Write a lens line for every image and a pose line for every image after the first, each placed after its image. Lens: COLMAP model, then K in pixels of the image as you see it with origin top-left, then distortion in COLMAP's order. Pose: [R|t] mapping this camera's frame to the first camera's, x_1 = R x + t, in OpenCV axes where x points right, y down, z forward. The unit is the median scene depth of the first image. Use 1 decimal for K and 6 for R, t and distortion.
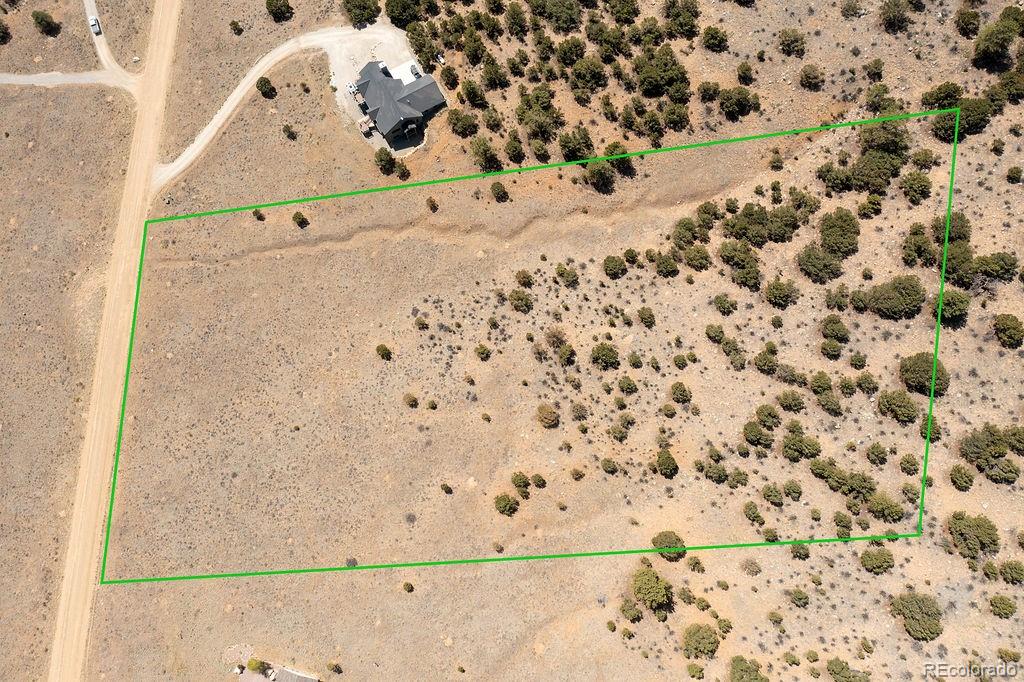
lens RADIAL K [[799.4, 0, 512.0], [0, 799.4, 341.0], [0, 0, 1]] dist [-0.021701, 0.007770]
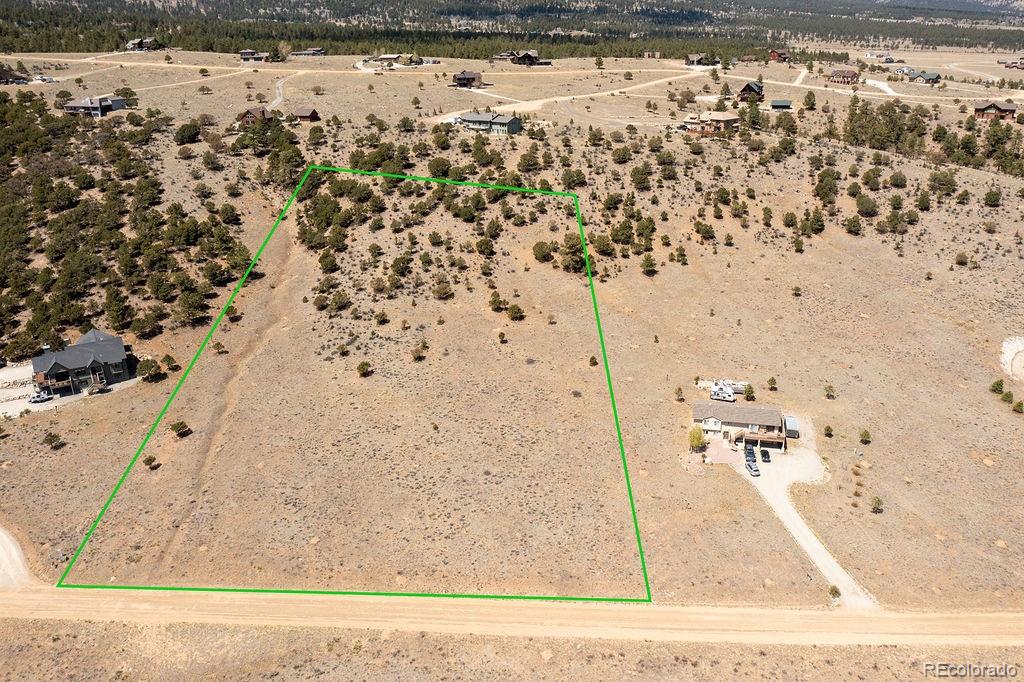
lens RADIAL K [[799.4, 0, 512.0], [0, 799.4, 341.0], [0, 0, 1]] dist [-0.021701, 0.007770]
pose [[-0.016655, -0.360408, 0.932646, -1.083779], [0.977276, 0.191271, 0.091366, 0.095325], [-0.211317, 0.912974, 0.349032, 0.603403]]
